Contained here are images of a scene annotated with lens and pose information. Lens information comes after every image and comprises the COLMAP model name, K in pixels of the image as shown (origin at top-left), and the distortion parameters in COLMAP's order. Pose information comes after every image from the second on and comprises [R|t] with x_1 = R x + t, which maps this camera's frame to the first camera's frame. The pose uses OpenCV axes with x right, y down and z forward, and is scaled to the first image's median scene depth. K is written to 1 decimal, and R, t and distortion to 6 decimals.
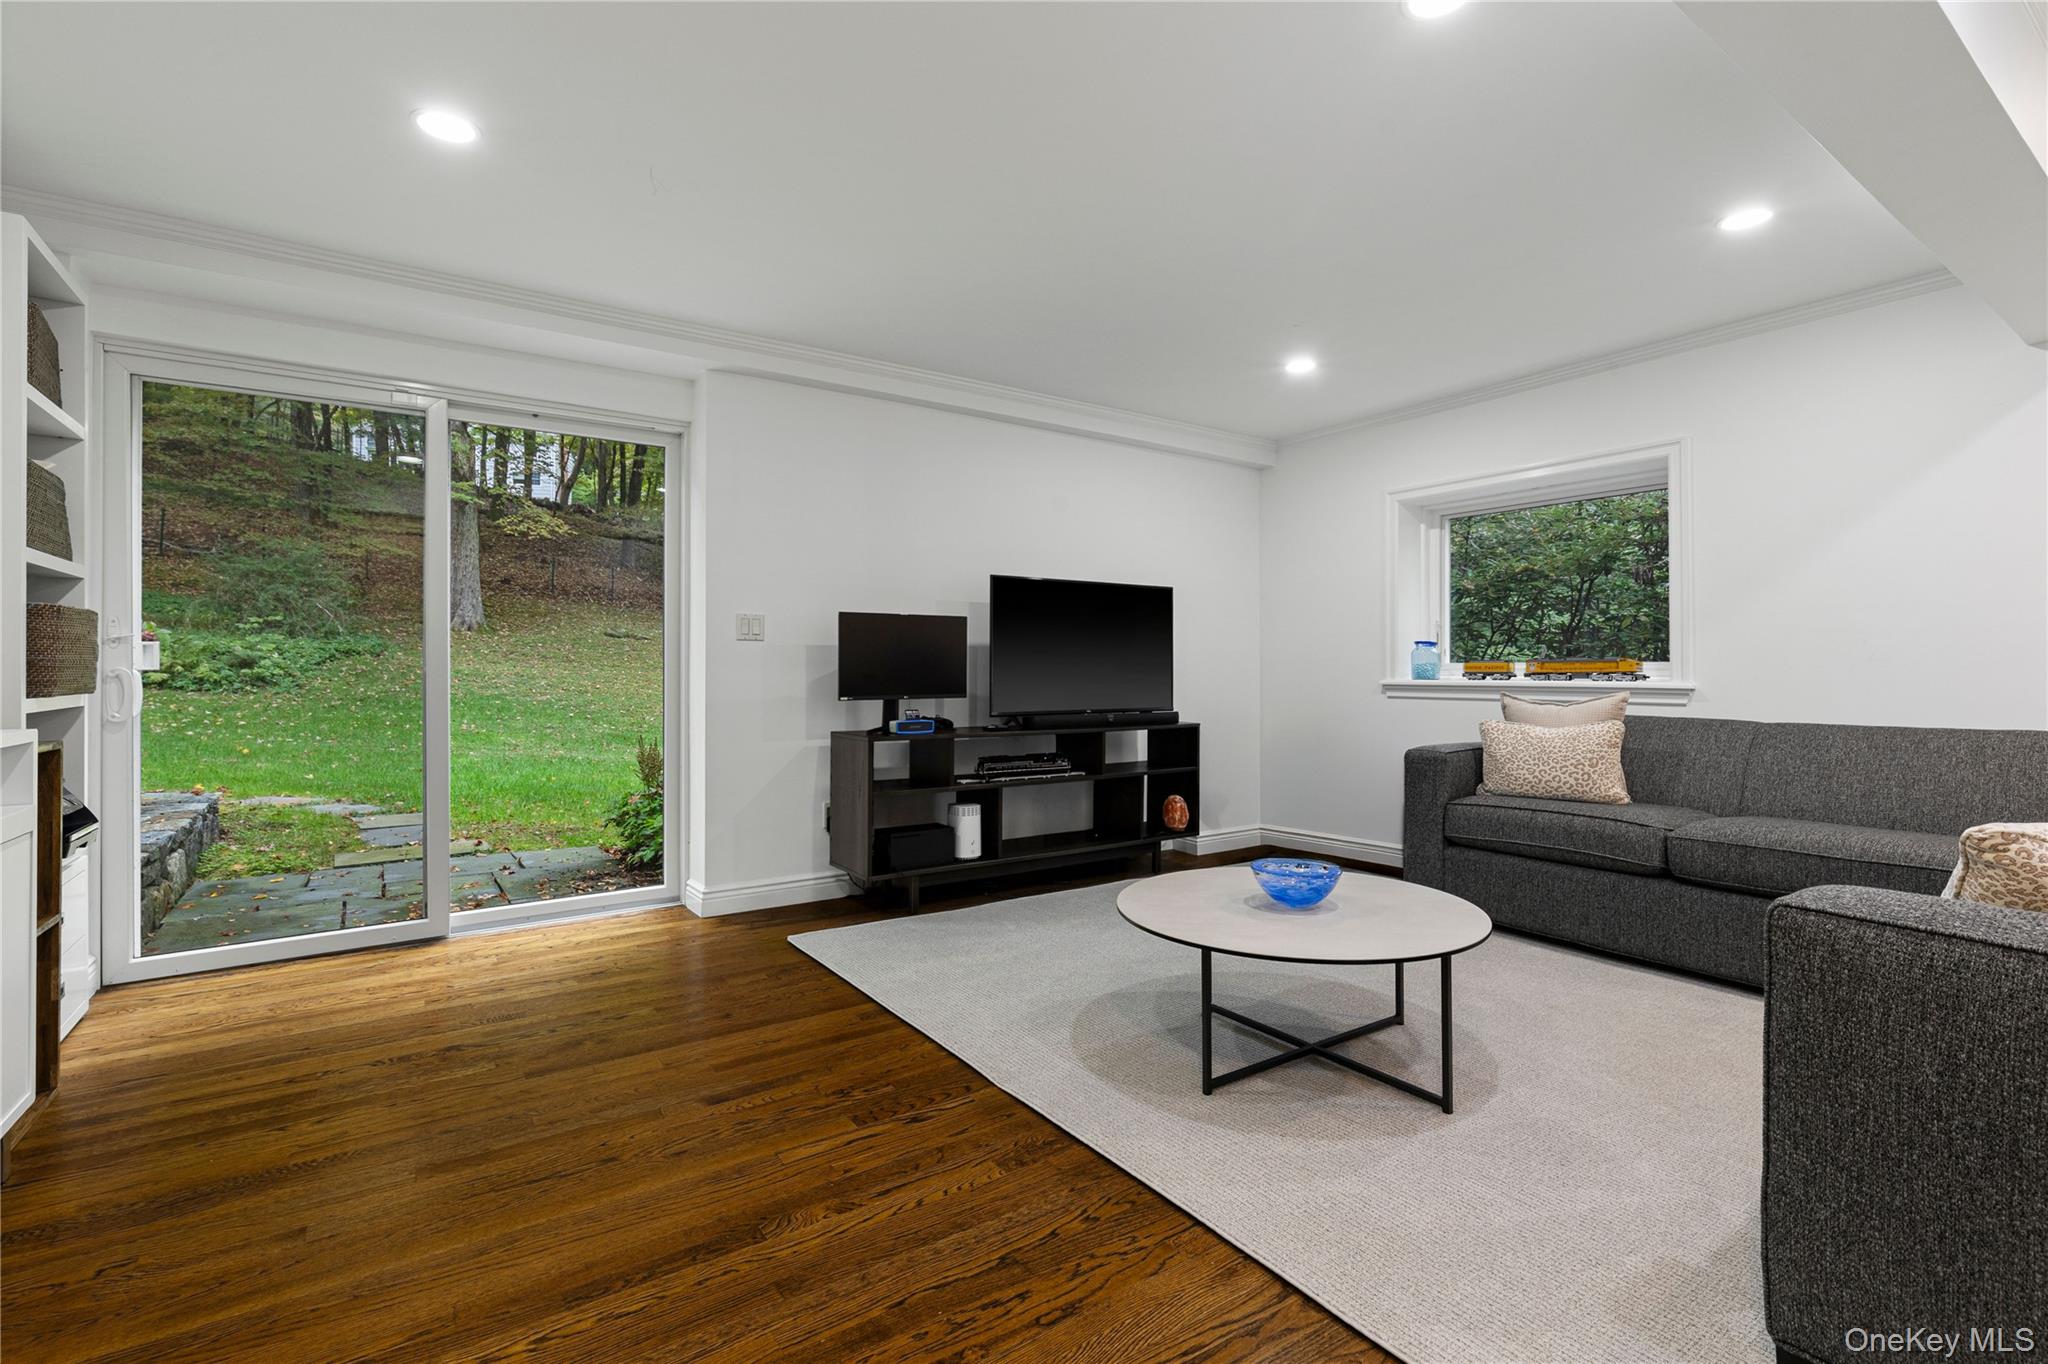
lens RADIAL K [[922.2, 0, 1020.3], [0, 922.2, 640.7], [0, 0, 1]] dist [0.001820, -0.000744]
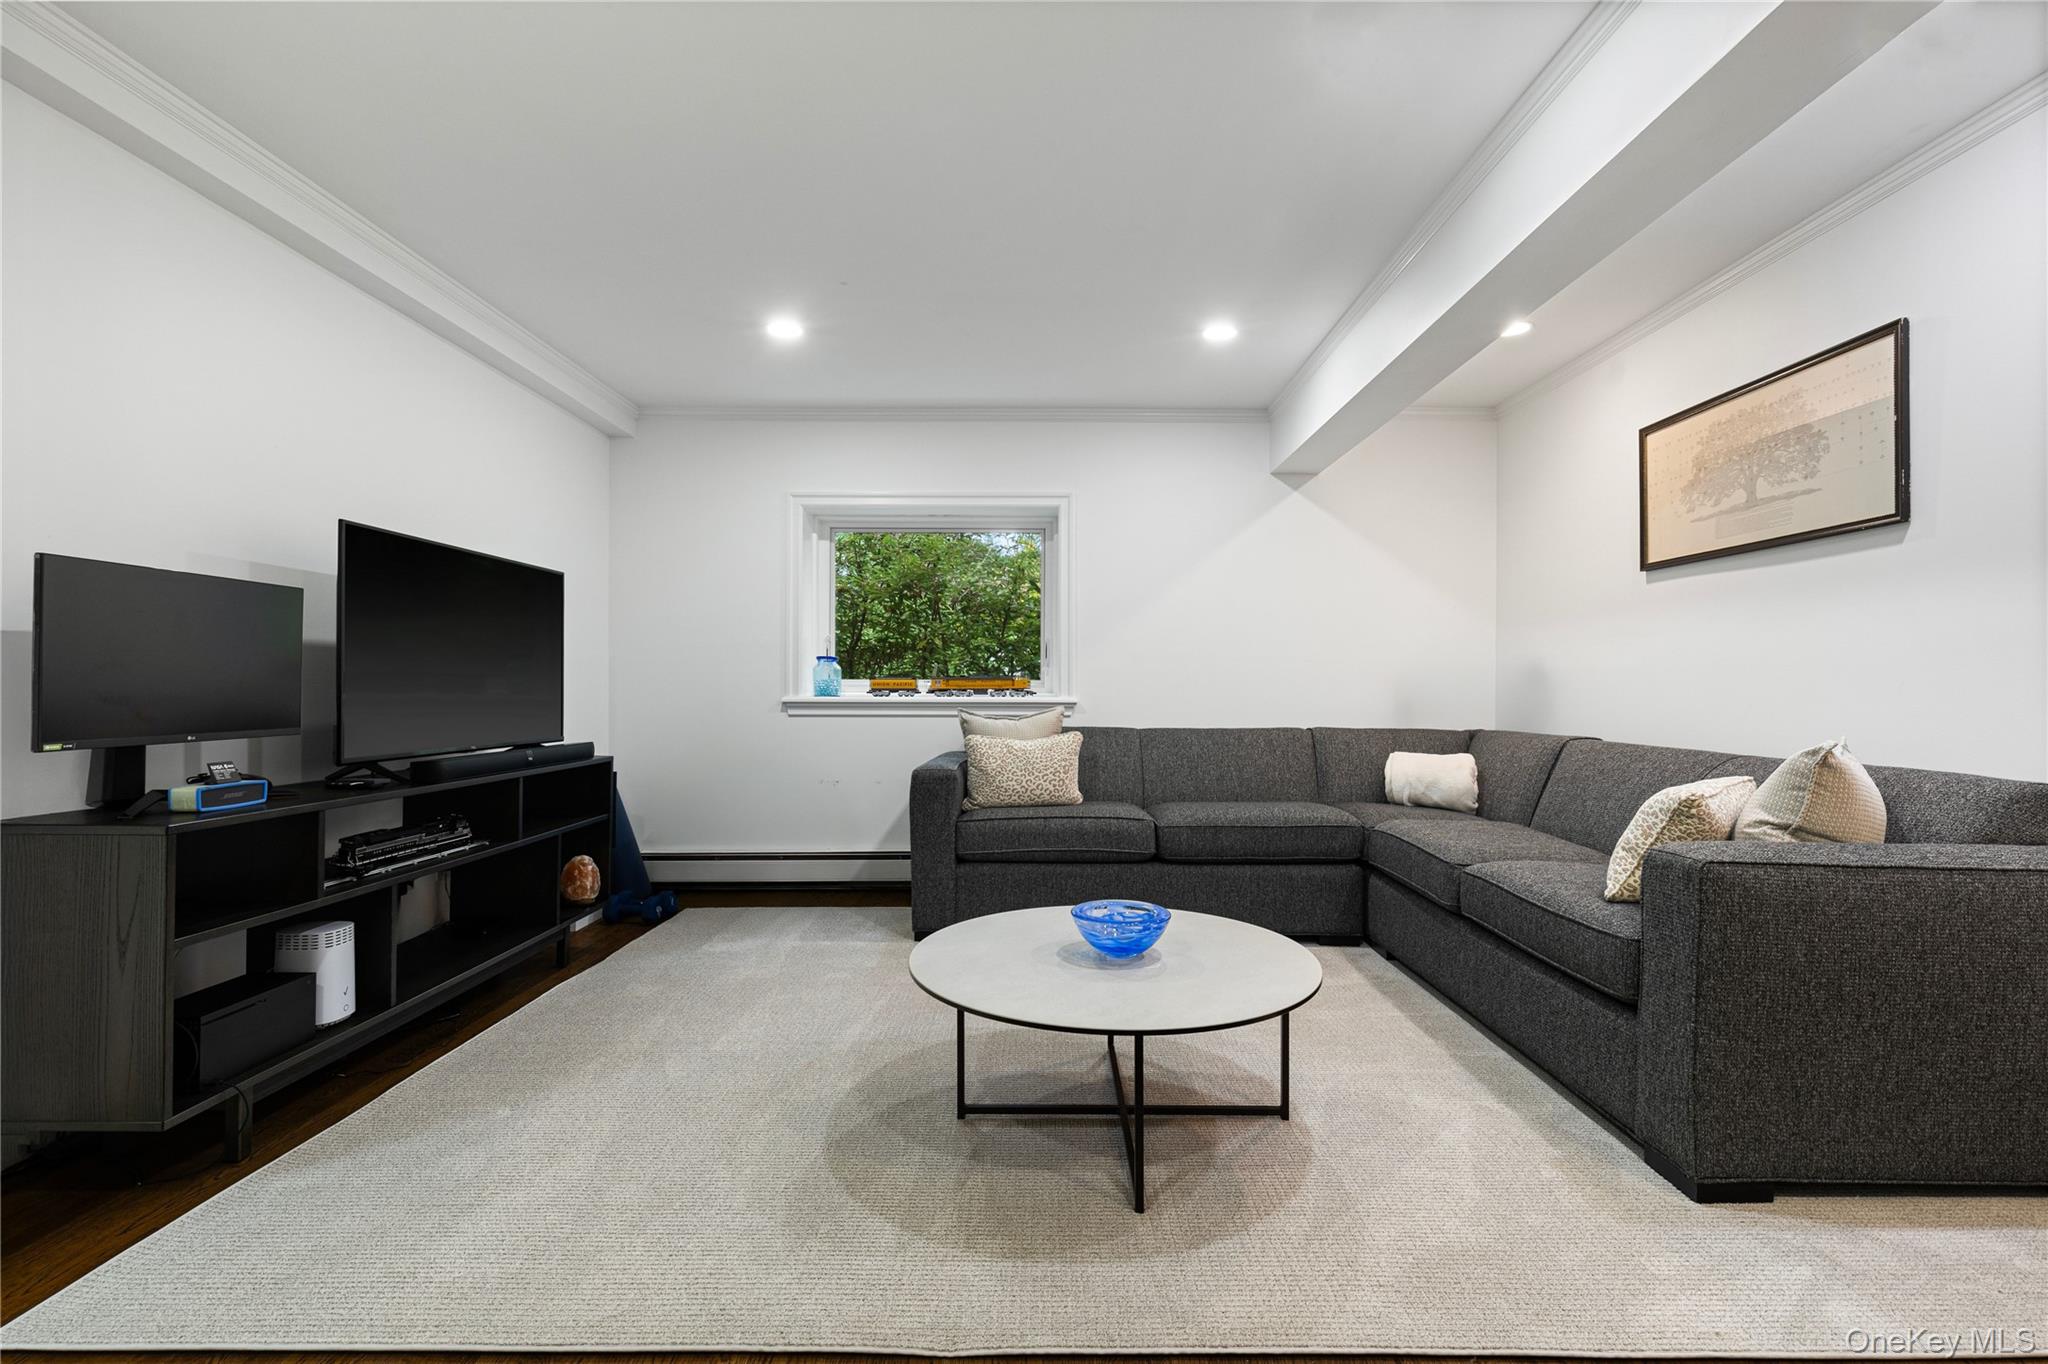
lens RADIAL K [[920.3, 0, 1039.4], [0, 920.3, 680.8], [0, 0, 1]] dist [0.000405, -0.000552]
pose [[0.565179, 0.007780, 0.824932, -0.303724], [-0.030633, 0.999464, 0.011561, 0.010907], [-0.824399, -0.031804, 0.565114, 0.369466]]
